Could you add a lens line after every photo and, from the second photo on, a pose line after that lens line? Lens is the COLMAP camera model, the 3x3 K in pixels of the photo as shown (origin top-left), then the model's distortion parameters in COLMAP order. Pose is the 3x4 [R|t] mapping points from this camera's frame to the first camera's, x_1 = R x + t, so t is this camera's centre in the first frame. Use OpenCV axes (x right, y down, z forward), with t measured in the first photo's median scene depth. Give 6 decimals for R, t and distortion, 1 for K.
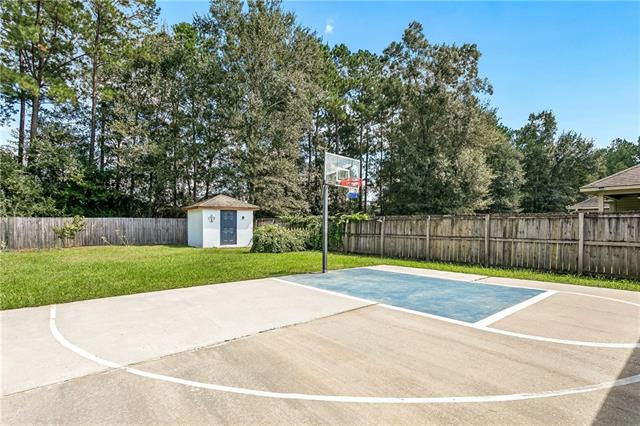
lens RADIAL K [[304.8, 0, 318.0], [0, 304.8, 220.8], [0, 0, 1]] dist [-0.001493, -0.000228]
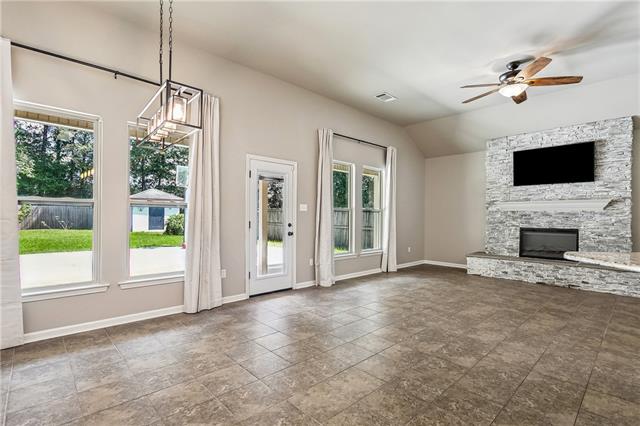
lens RADIAL K [[304.8, 0, 318.0], [0, 304.8, 220.8], [0, 0, 1]] dist [-0.001493, -0.000228]
pose [[0.999034, 0.013139, 0.041944, 0.287930], [-0.014406, 0.999445, 0.030045, -0.002336], [-0.041526, -0.030620, 0.998668, -0.225061]]
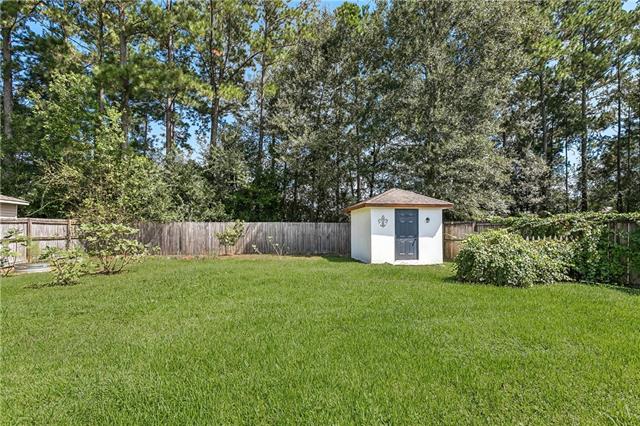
lens RADIAL K [[304.8, 0, 318.0], [0, 304.8, 220.8], [0, 0, 1]] dist [-0.001493, -0.000228]
pose [[0.871892, -0.012857, -0.489529, -0.129709], [0.001515, 0.999721, -0.023558, 0.006860], [0.489695, 0.019798, 0.871669, 0.304022]]
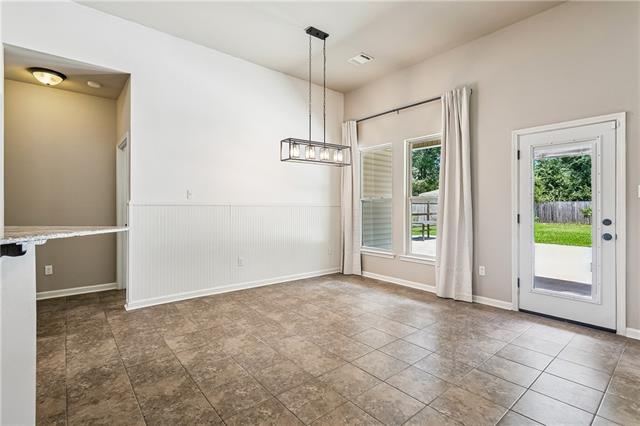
lens RADIAL K [[301.6, 0, 320.0], [0, 301.6, 213.0], [0, 0, 1]] dist [0.000458, 0.000071]
pose [[-0.010322, 0.019709, -0.999752, 0.416711], [0.012548, 0.999730, 0.019579, -0.000370], [0.999868, -0.012343, -0.010567, -0.118919]]
